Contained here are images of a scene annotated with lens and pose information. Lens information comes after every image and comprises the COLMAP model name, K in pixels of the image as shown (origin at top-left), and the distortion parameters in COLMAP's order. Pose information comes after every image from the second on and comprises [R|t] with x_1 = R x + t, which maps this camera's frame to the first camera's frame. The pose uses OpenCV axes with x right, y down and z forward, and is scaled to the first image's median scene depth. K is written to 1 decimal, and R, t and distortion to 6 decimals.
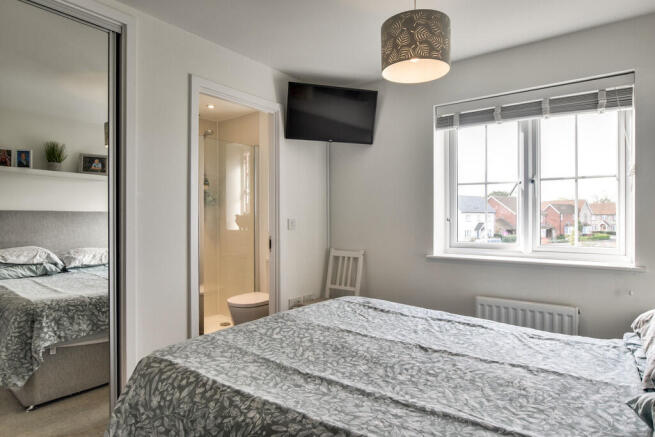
lens RADIAL K [[375.2, 0, 330.4], [0, 375.2, 219.3], [0, 0, 1]] dist [-0.012830, 0.001396]
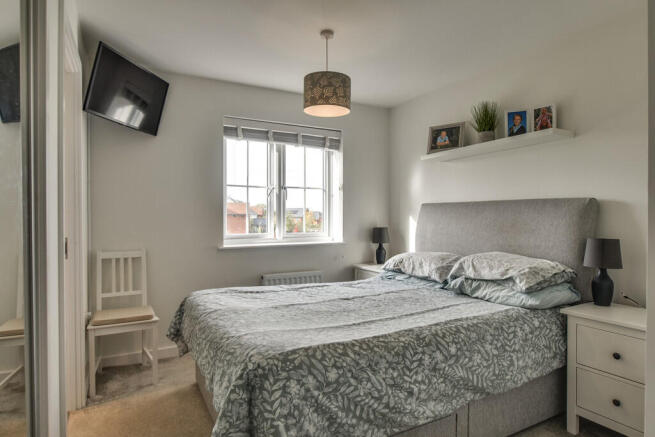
lens RADIAL K [[375.2, 0, 330.4], [0, 375.2, 219.3], [0, 0, 1]] dist [-0.012830, 0.001396]
pose [[0.420301, -0.008173, 0.907348, -0.680793], [0.004889, 0.999965, 0.006742, 0.007409], [-0.907372, 0.001603, 0.420326, 0.247057]]
